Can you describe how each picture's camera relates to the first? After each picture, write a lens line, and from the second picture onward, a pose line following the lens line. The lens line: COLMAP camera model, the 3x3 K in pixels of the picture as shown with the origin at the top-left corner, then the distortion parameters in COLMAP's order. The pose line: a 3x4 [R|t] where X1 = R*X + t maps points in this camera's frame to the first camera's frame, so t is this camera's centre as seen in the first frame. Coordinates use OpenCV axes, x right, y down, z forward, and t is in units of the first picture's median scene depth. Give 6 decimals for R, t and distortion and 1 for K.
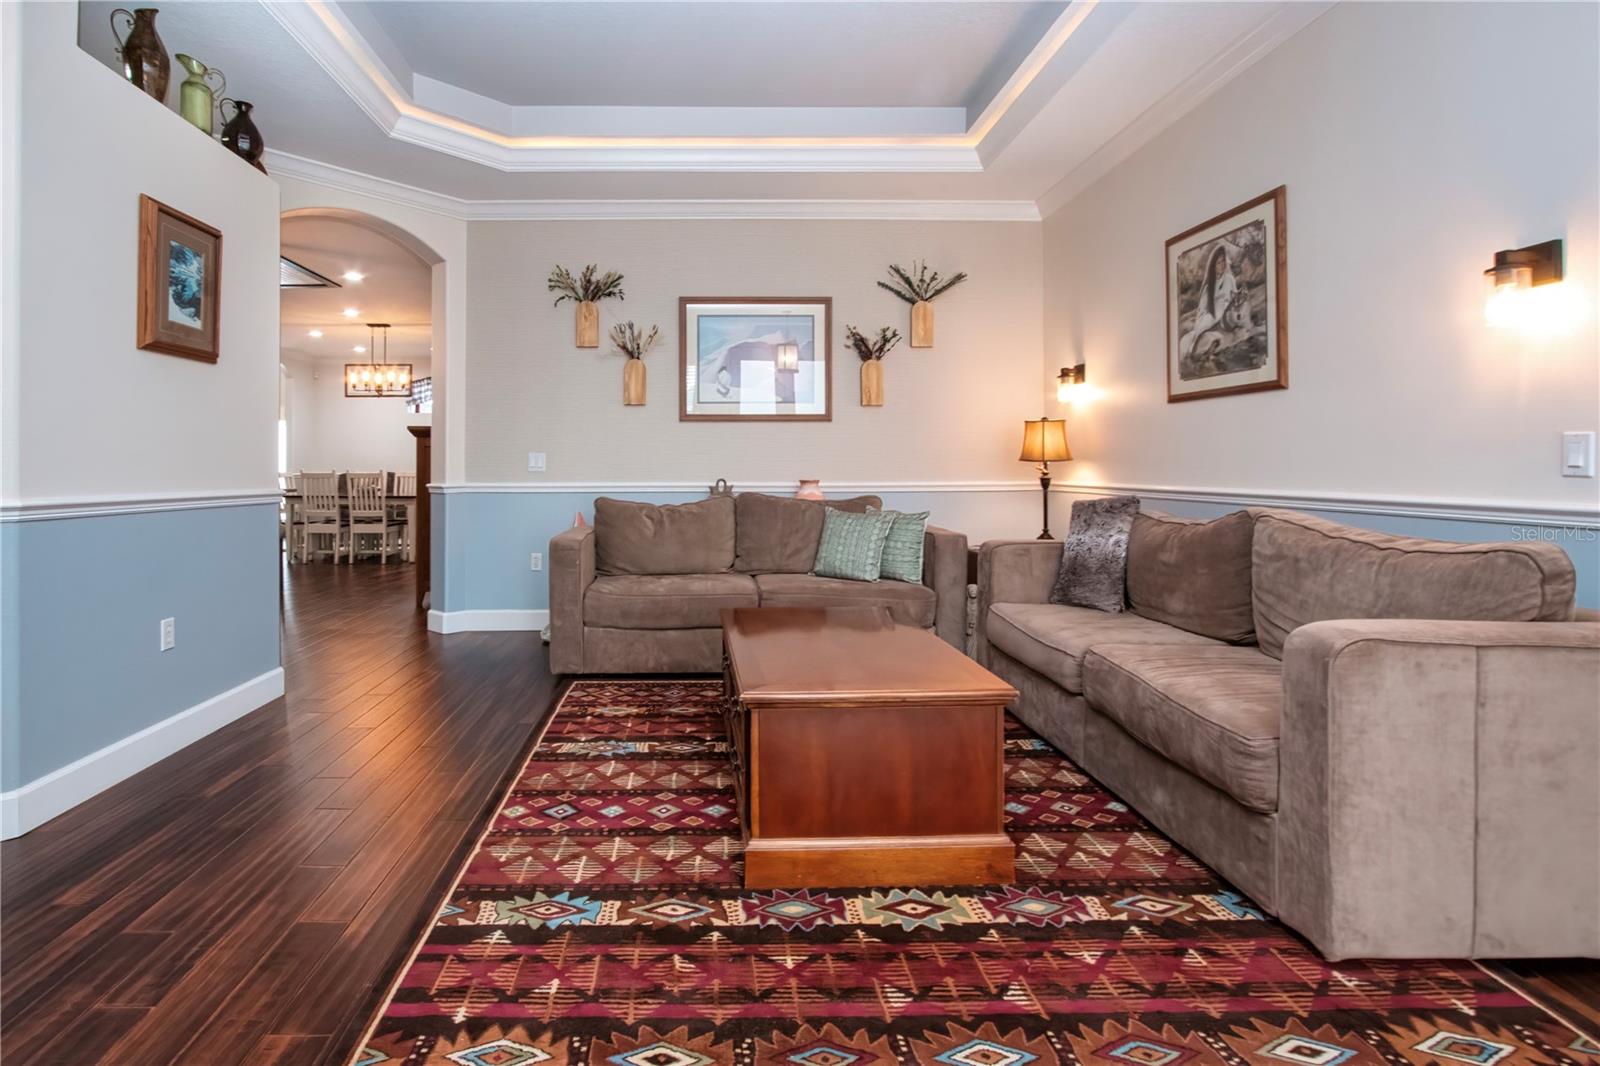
lens RADIAL K [[768.3, 0, 700.8], [0, 768.3, 482.8], [0, 0, 1]] dist [-0.022484, 0.005152]
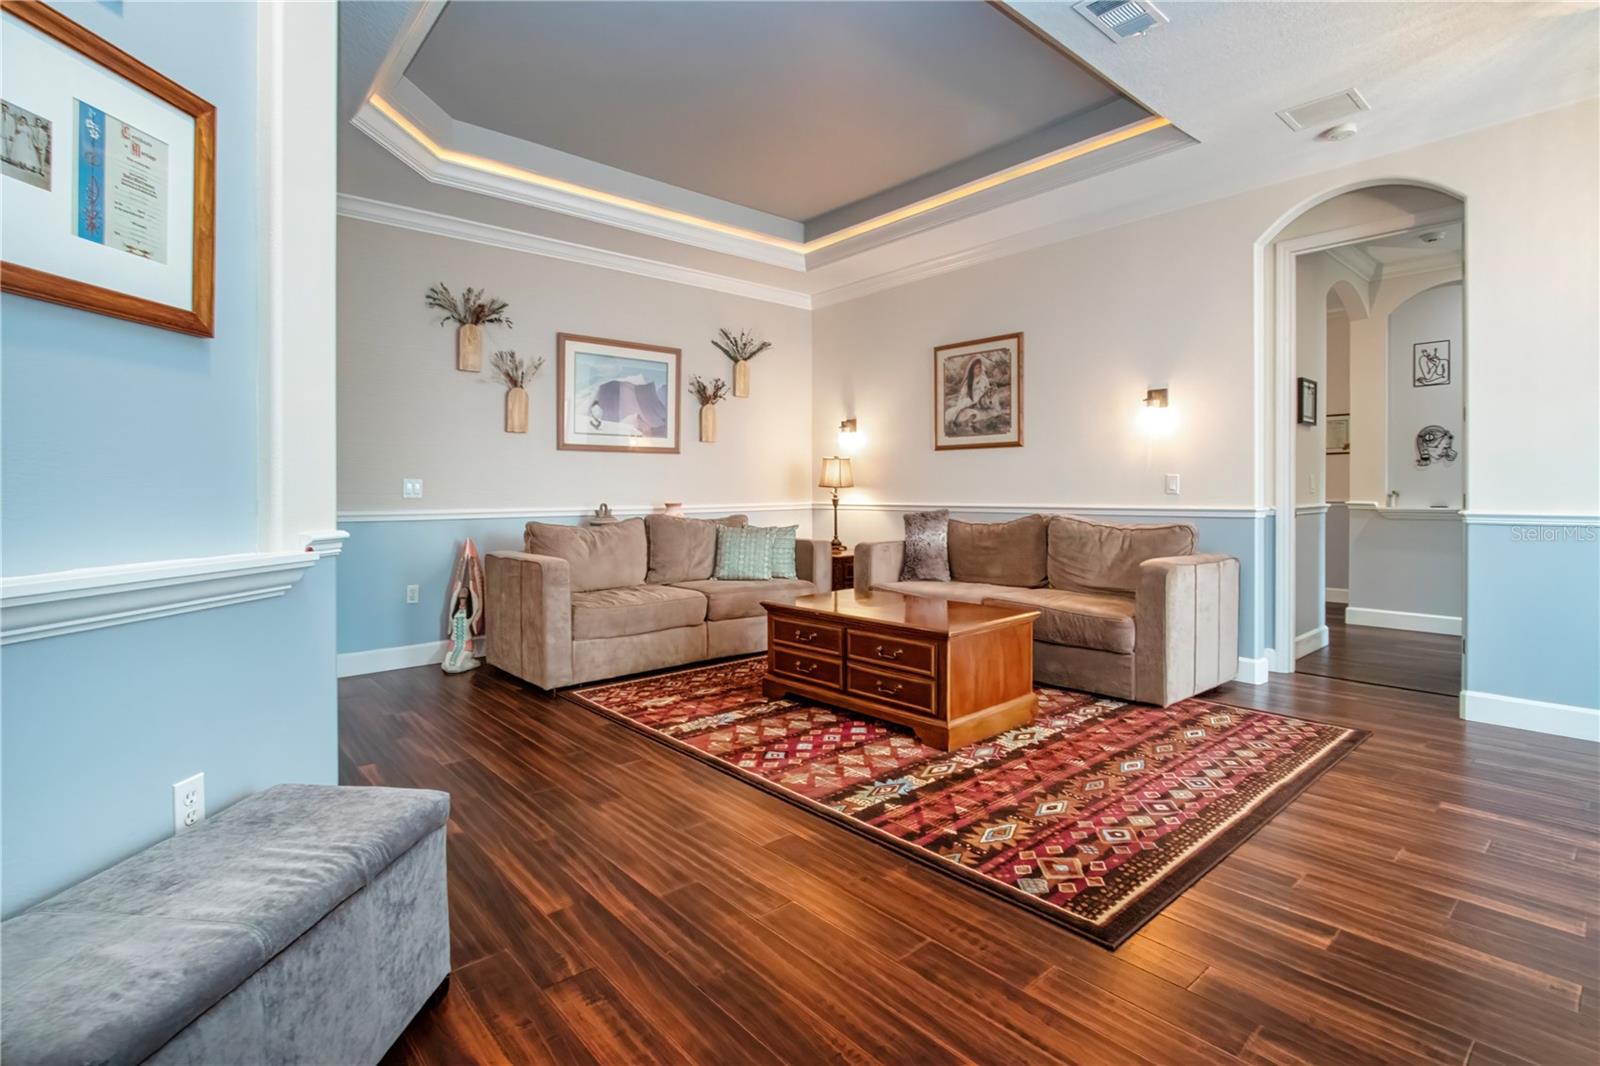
lens RADIAL K [[768.3, 0, 778.7], [0, 768.3, 510.5], [0, 0, 1]] dist [-0.022484, 0.005152]
pose [[0.764336, -0.017944, 0.644568, -0.813277], [0.017231, 0.999824, 0.007401, 0.002437], [-0.644587, 0.005450, 0.764511, -0.002852]]
